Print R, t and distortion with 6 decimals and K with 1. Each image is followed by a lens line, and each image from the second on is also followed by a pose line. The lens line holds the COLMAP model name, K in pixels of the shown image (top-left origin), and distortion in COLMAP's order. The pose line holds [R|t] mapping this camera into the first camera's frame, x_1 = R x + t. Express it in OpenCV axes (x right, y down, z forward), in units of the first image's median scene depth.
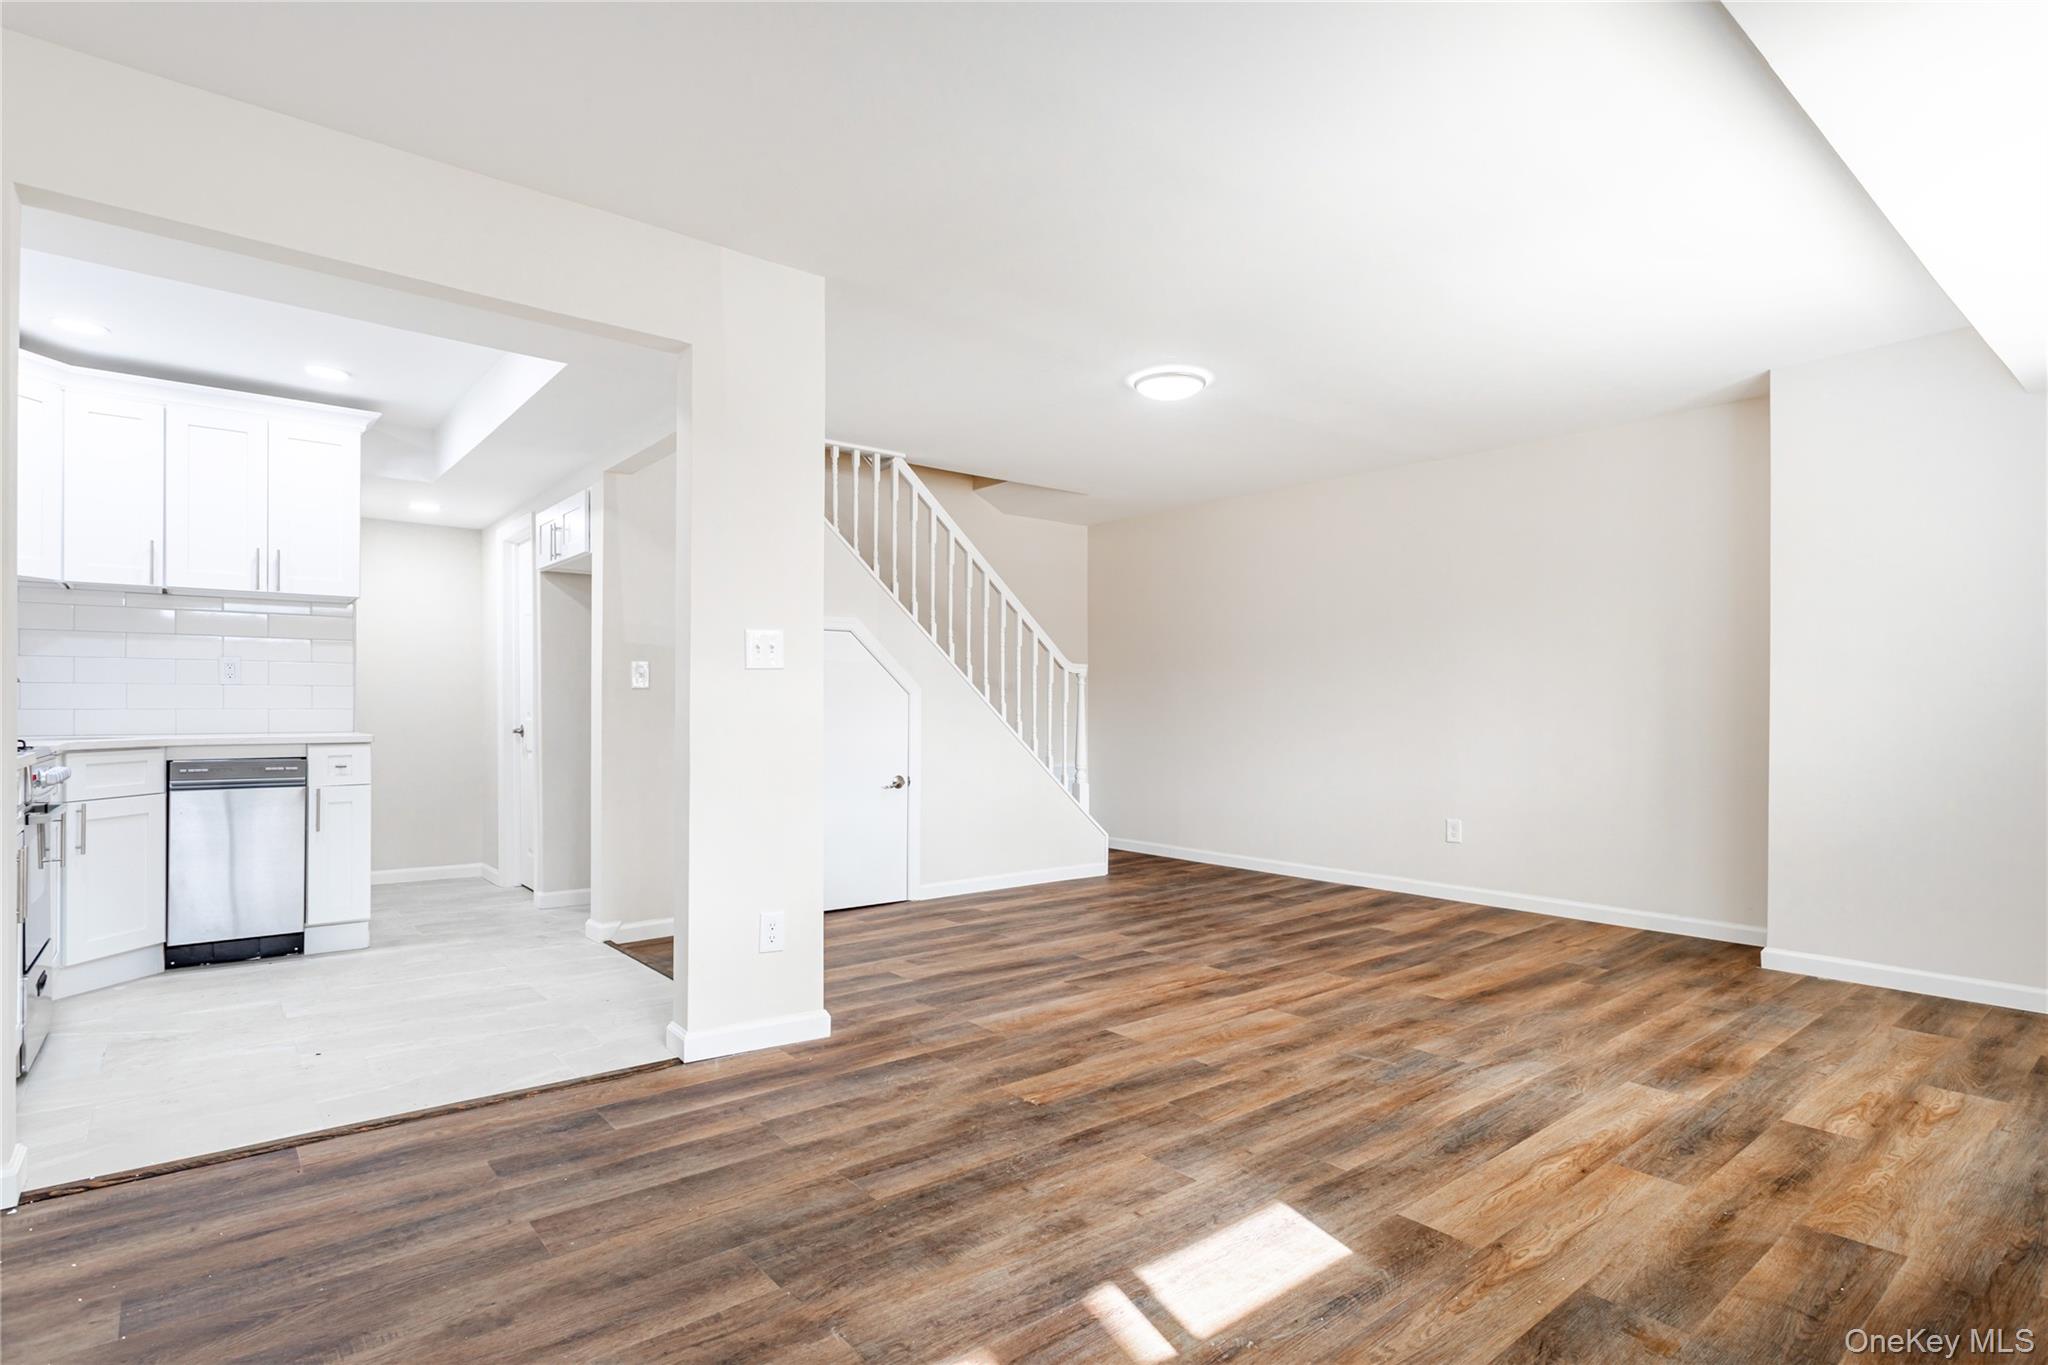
lens RADIAL K [[1021.6, 0, 995.6], [0, 1021.6, 701.2], [0, 0, 1]] dist [-0.018282, 0.012214]
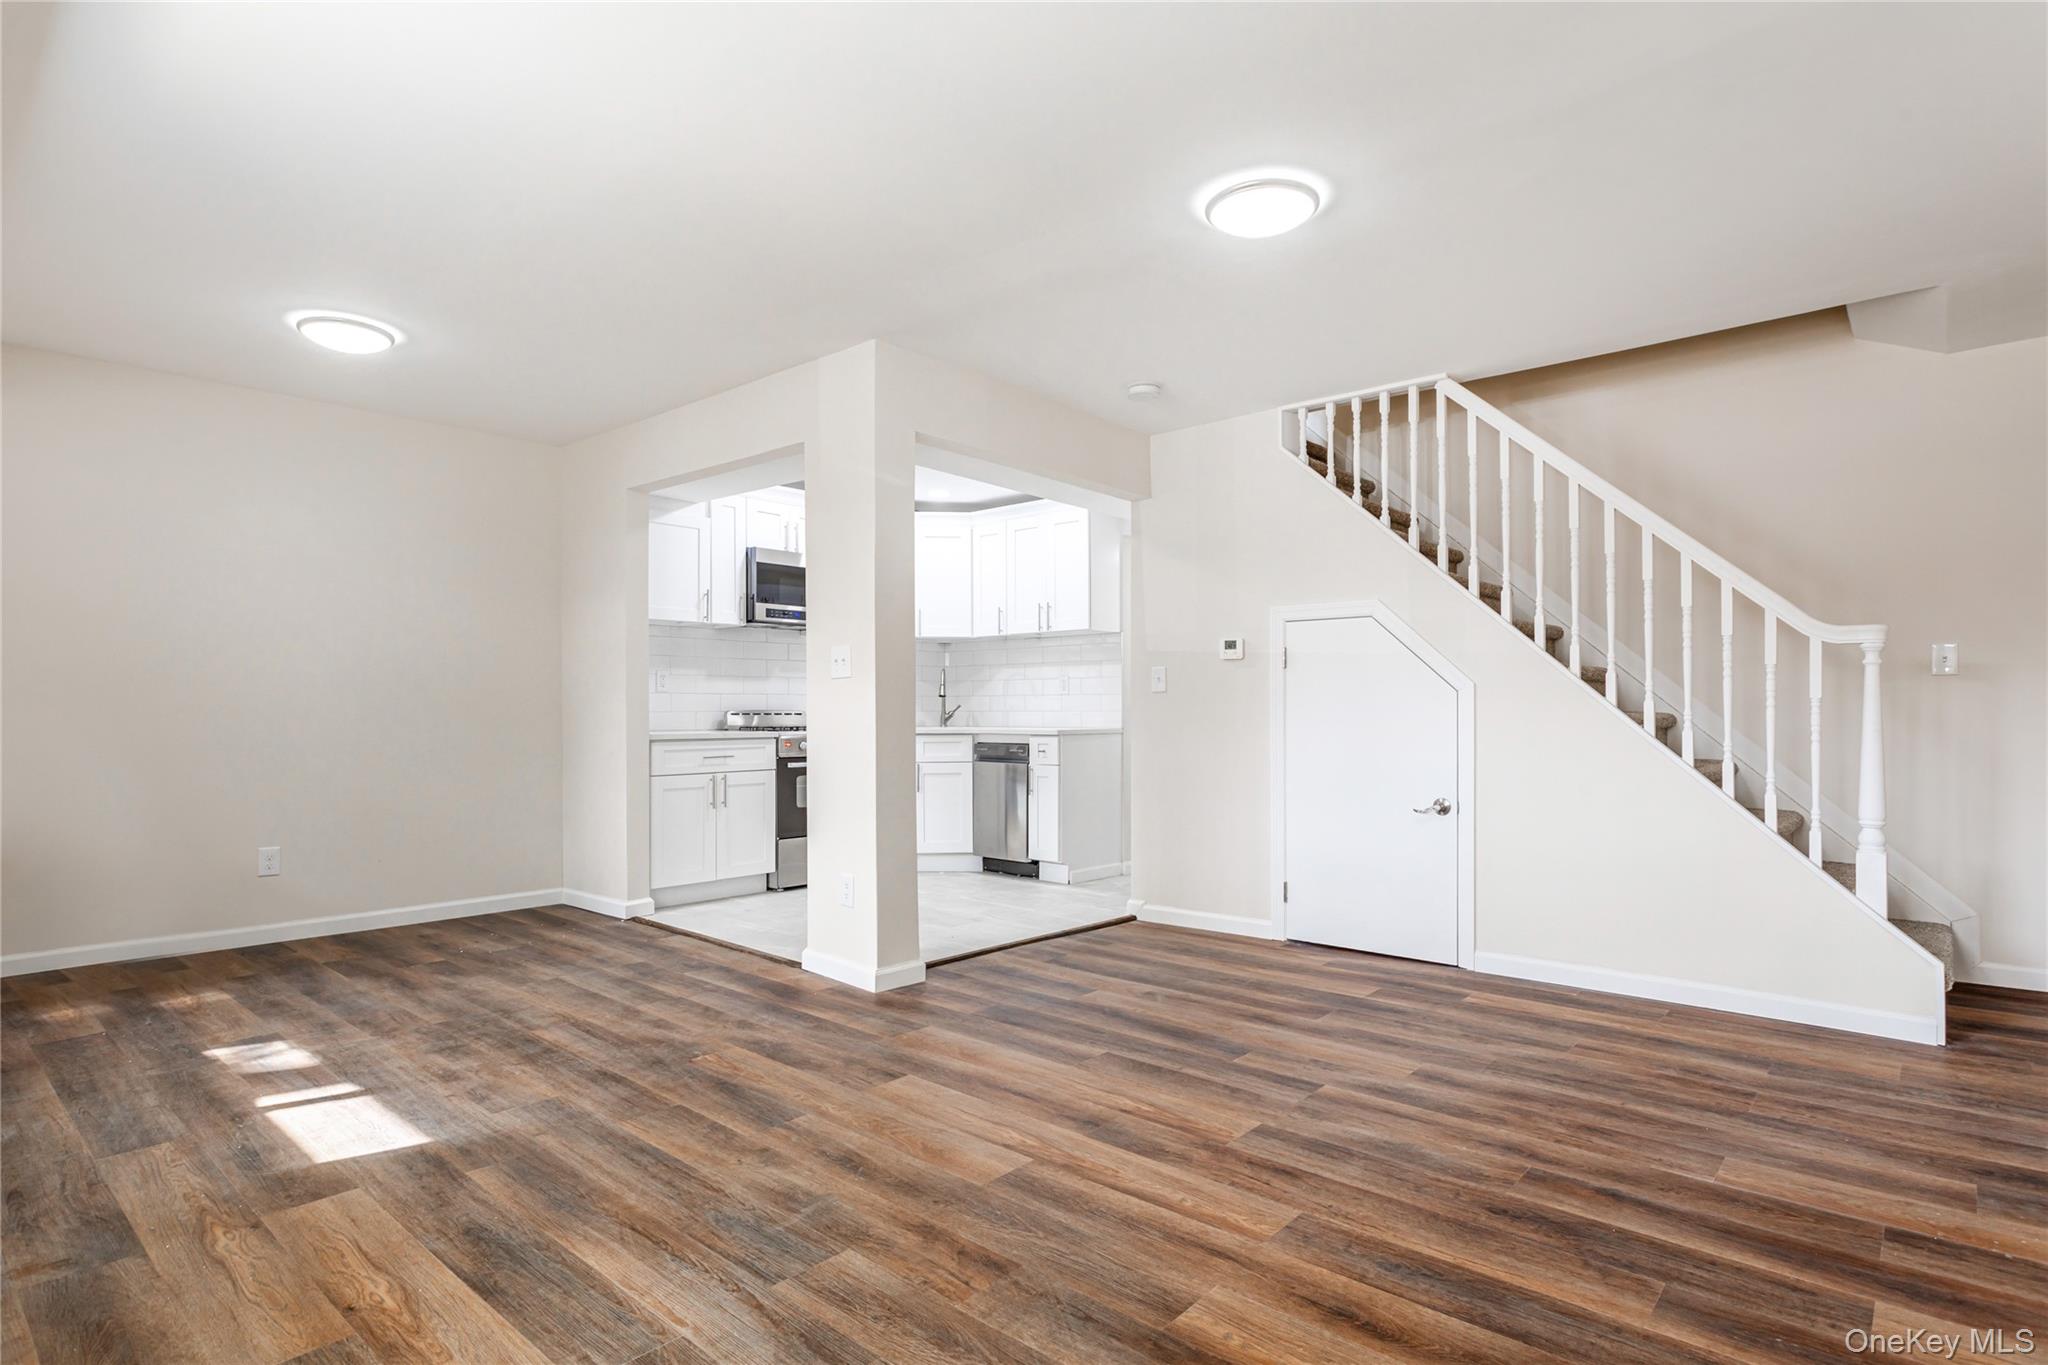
lens RADIAL K [[1028.3, 0, 1051.7], [0, 1028.3, 681.6], [0, 0, 1]] dist [-0.009252, 0.005468]
pose [[0.196342, -0.029256, -0.980099, 0.994775], [0.006763, 0.999571, -0.028483, 0.009652], [0.980512, -0.001036, 0.196456, 0.934207]]
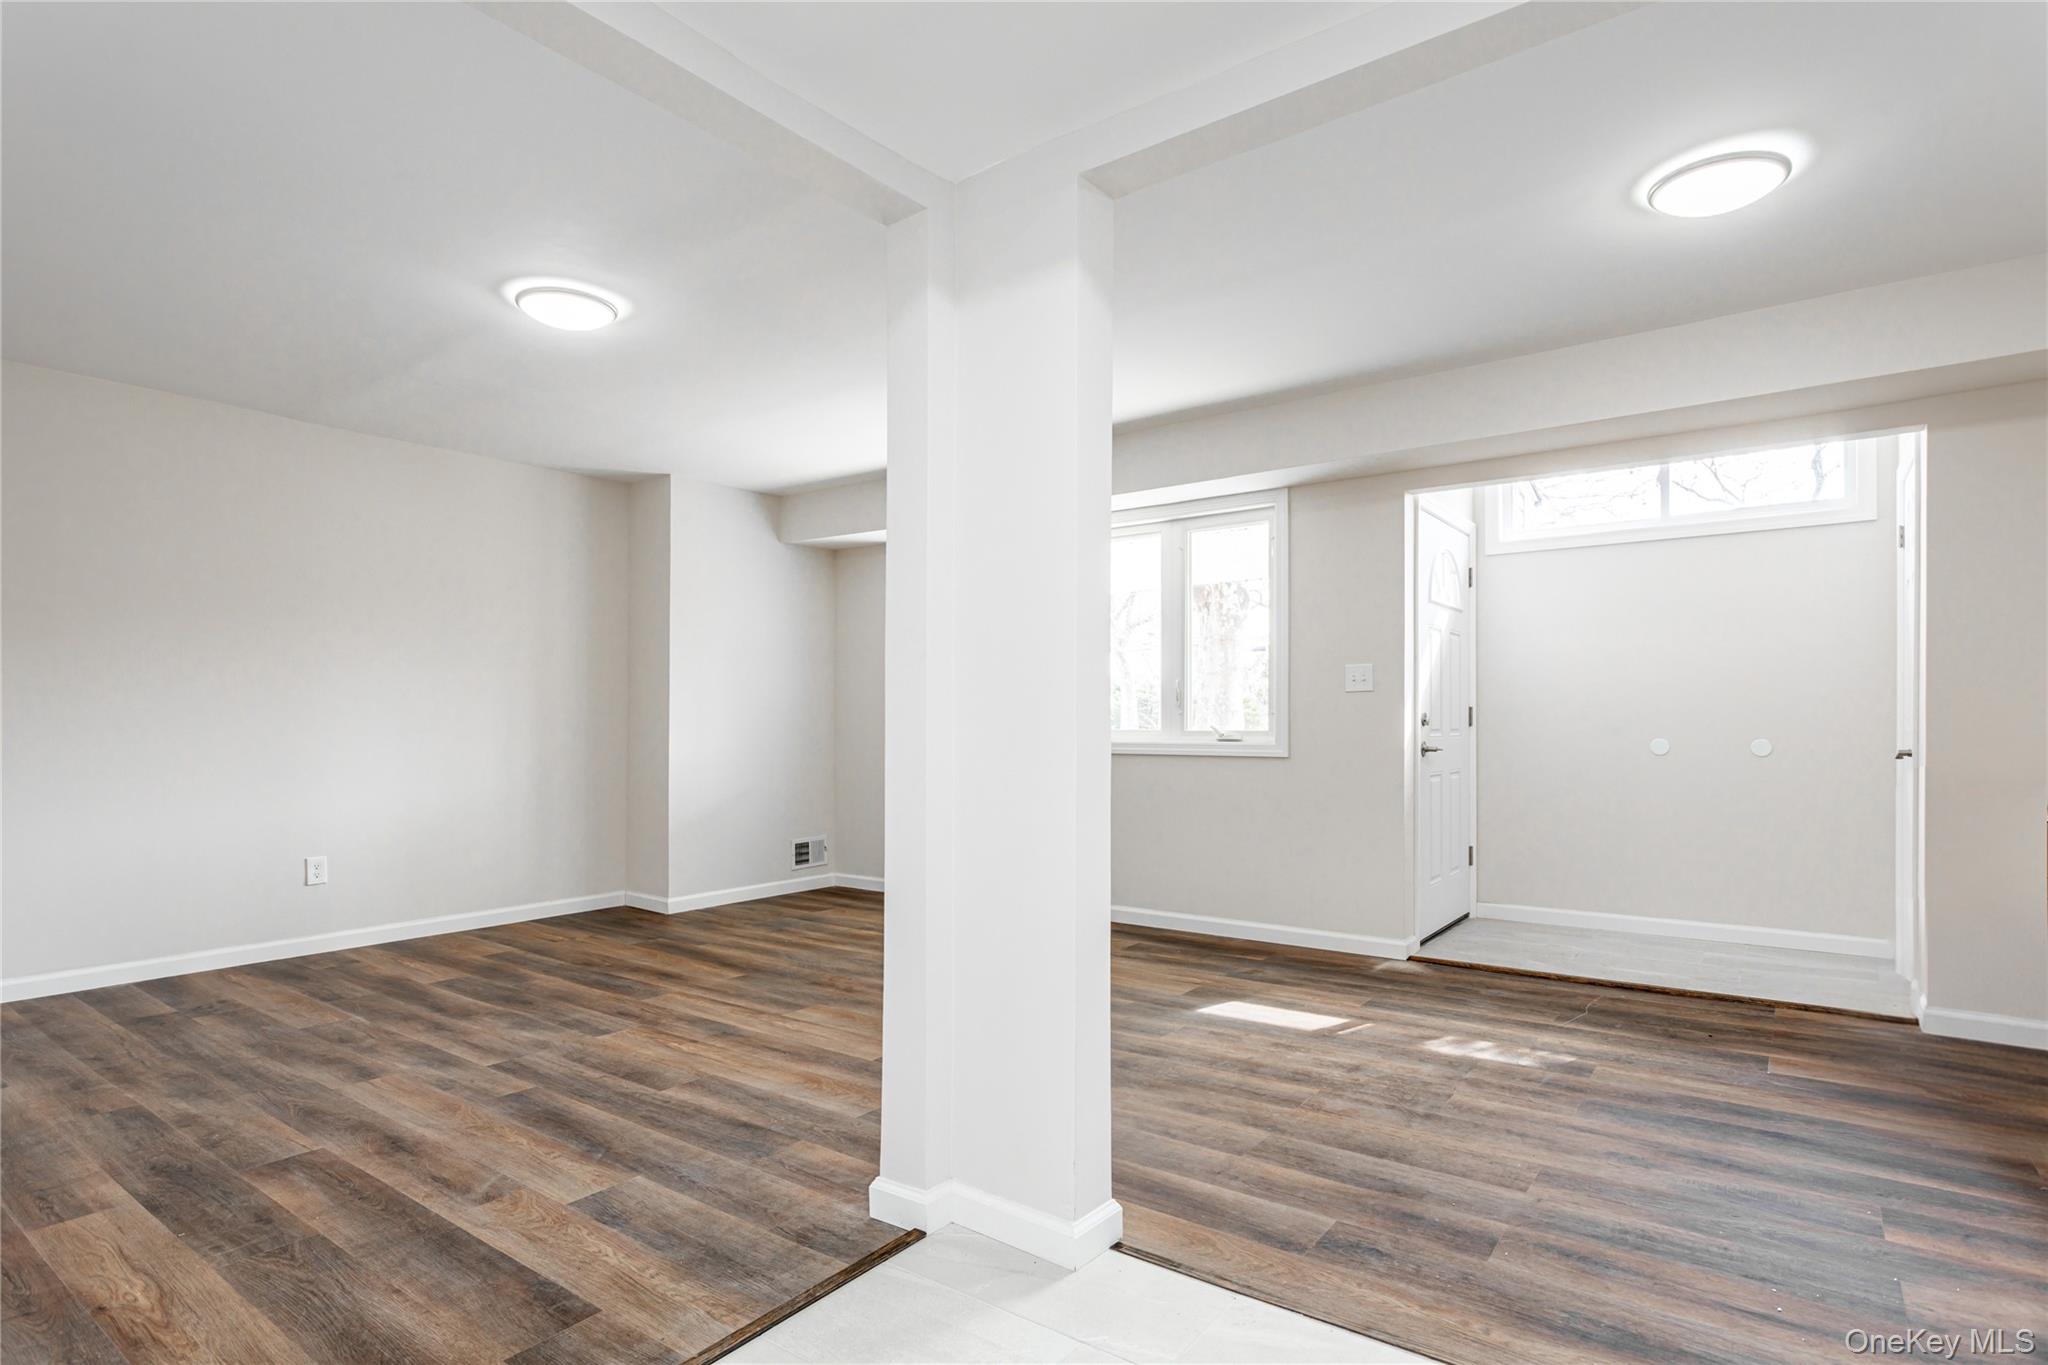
lens RADIAL K [[1055.2, 0, 1021.2], [0, 1055.2, 701.2], [0, 0, 1]] dist [-0.004987, 0.000969]
pose [[-0.254068, 0.017650, 0.967025, -0.862809], [-0.005087, 0.999795, -0.019584, 0.008464], [-0.967173, -0.009895, -0.253927, 1.102429]]
